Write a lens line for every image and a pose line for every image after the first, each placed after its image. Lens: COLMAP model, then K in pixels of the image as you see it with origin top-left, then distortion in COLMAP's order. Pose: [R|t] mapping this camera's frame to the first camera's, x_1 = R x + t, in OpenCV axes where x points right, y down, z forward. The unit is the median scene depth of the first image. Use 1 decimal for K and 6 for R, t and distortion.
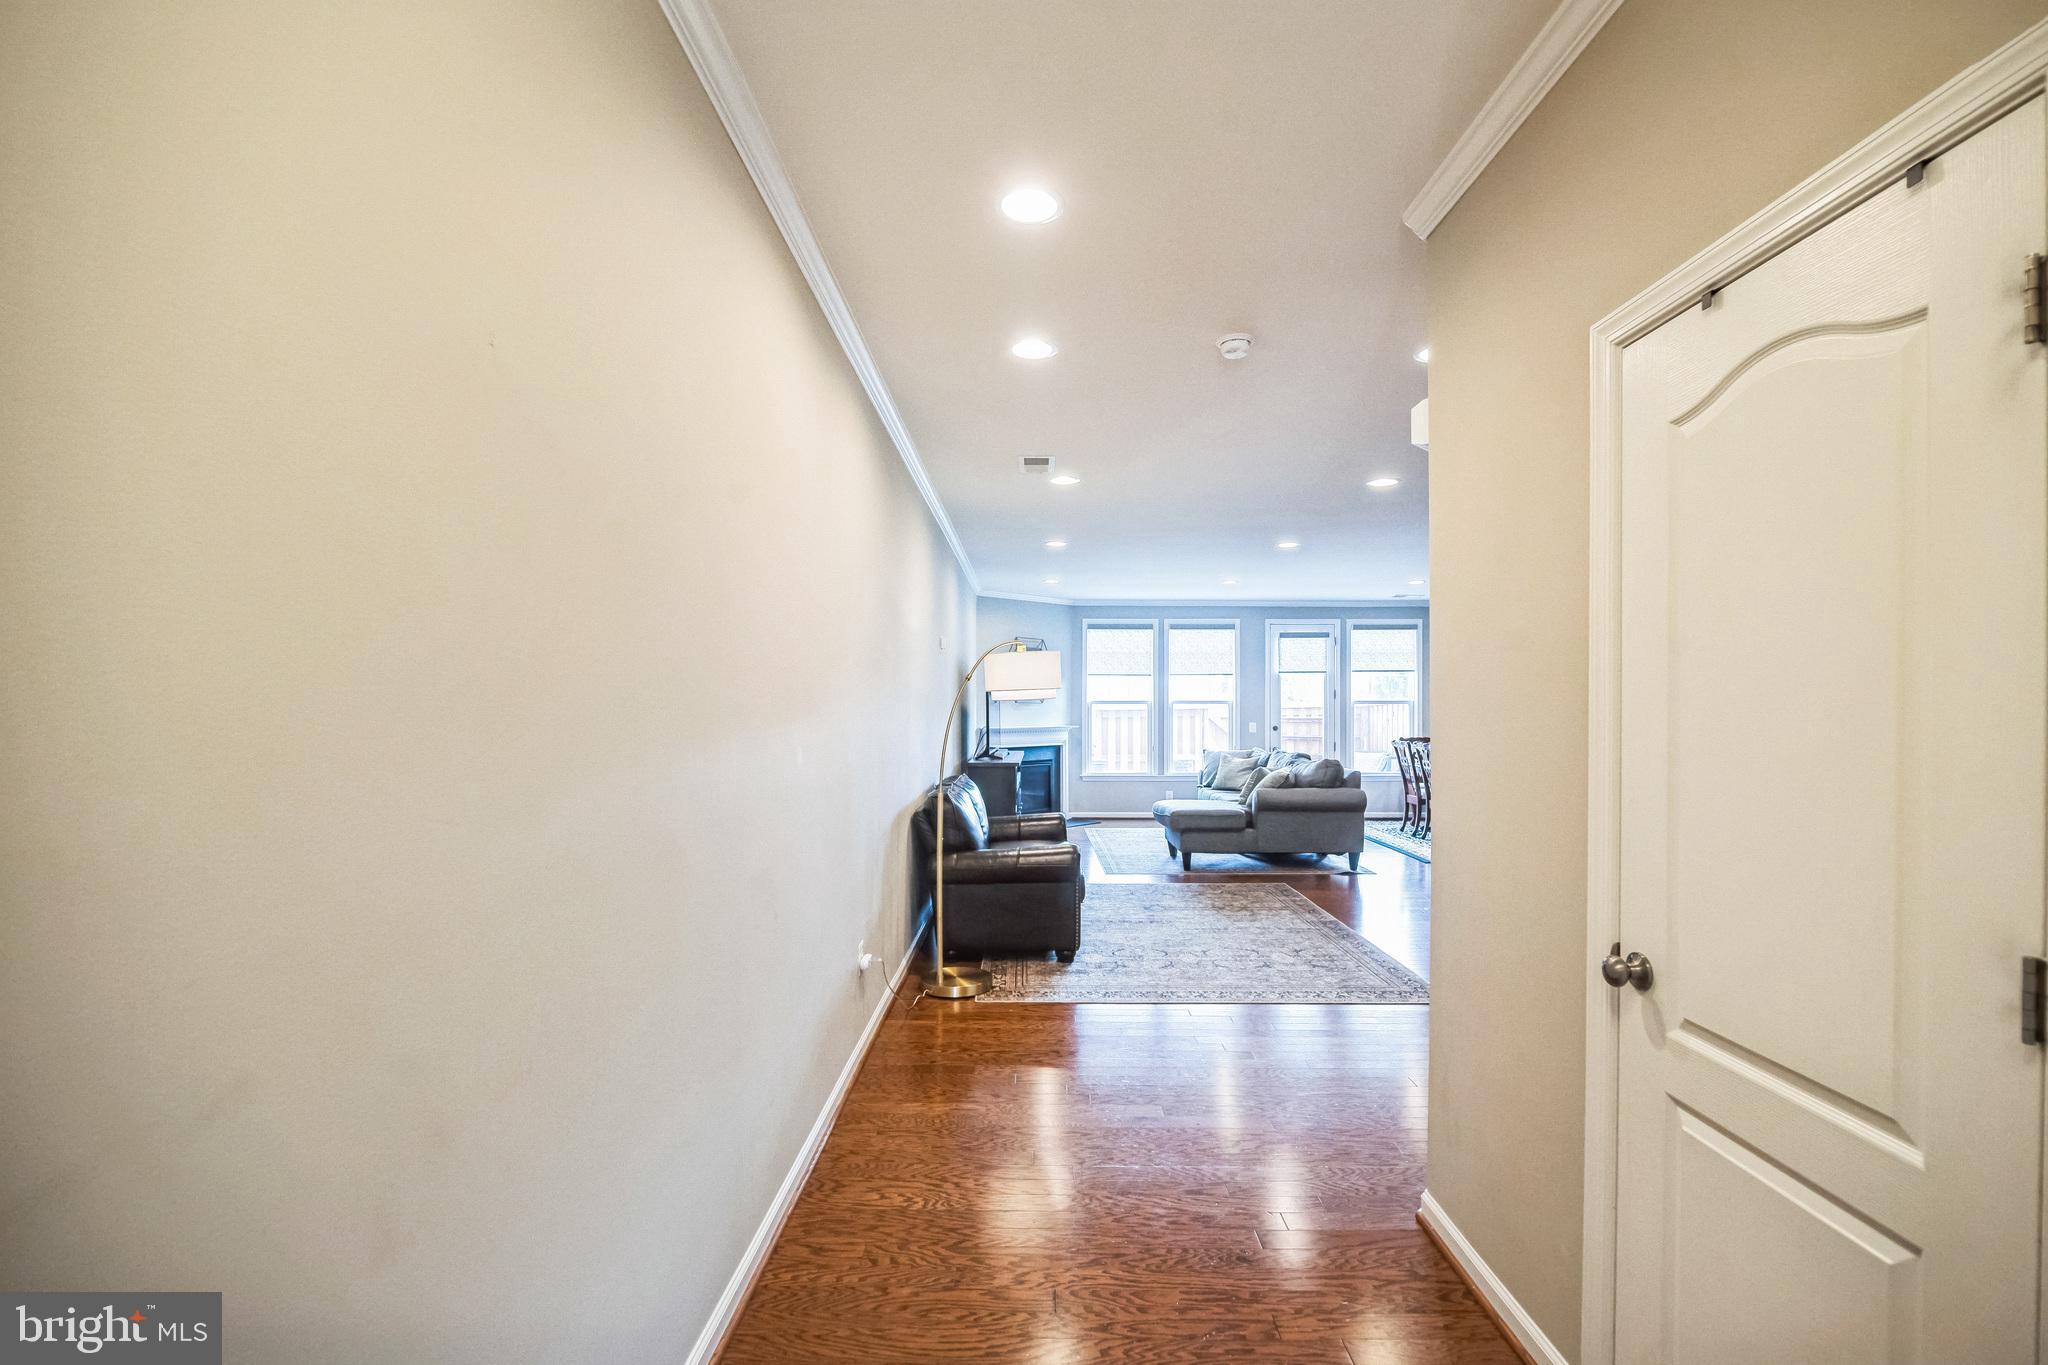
lens RADIAL K [[901.4, 0, 1035.9], [0, 901.4, 704.2], [0, 0, 1]] dist [-0.008478, -0.001318]
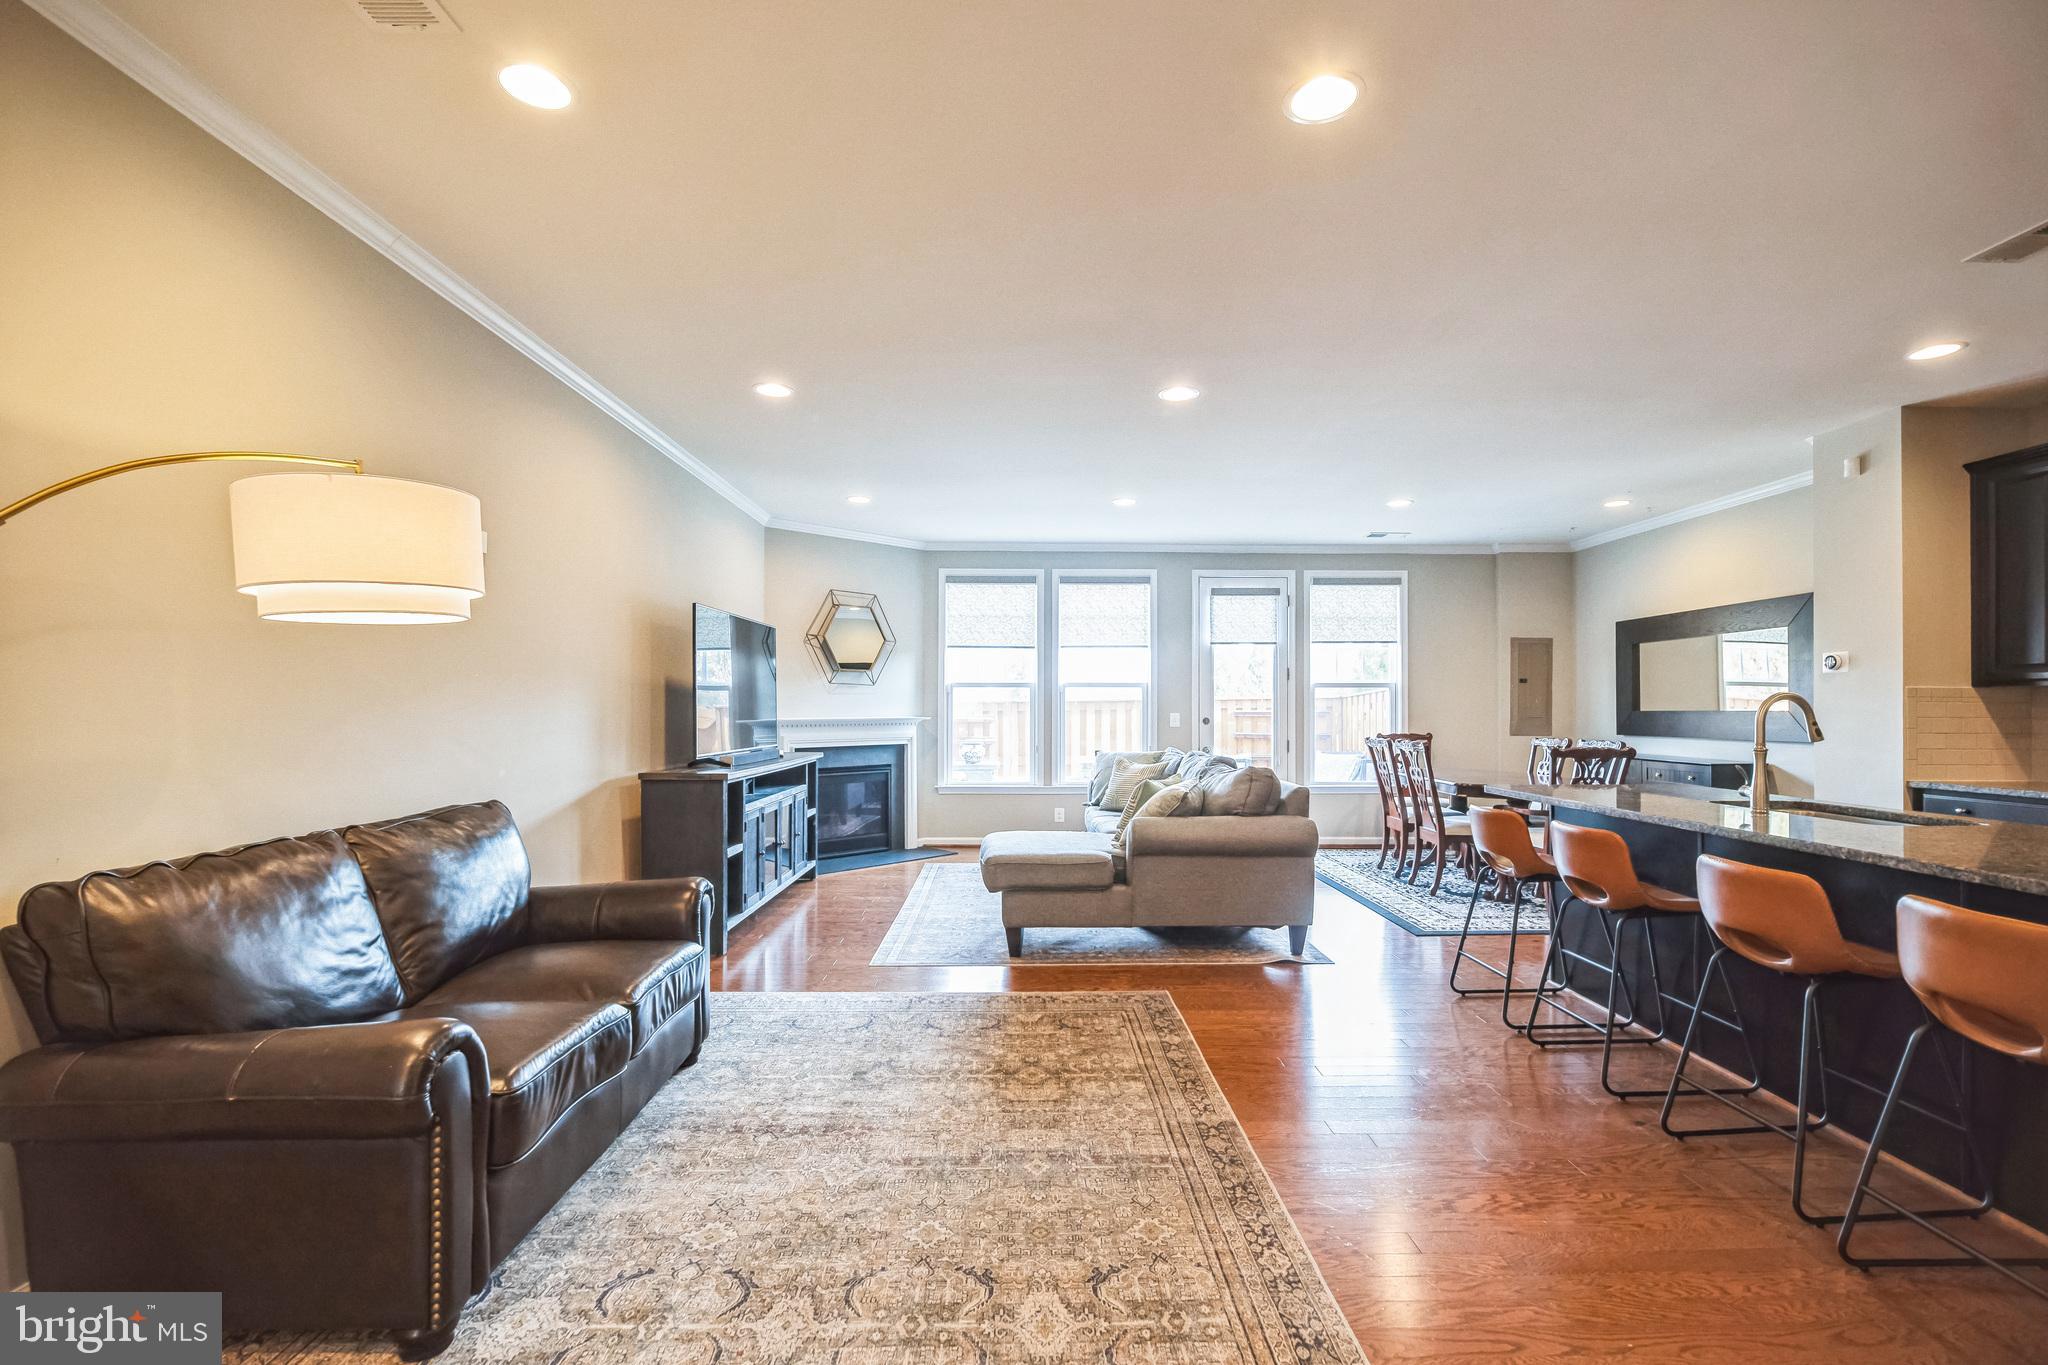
lens RADIAL K [[898.7, 0, 1033.4], [0, 898.7, 701.1], [0, 0, 1]] dist [-0.011761, -0.000437]
pose [[0.999895, 0.000789, 0.014455, 0.119447], [-0.000736, 0.999993, -0.003670, 0.013879], [-0.014458, 0.003659, 0.999889, 0.287748]]
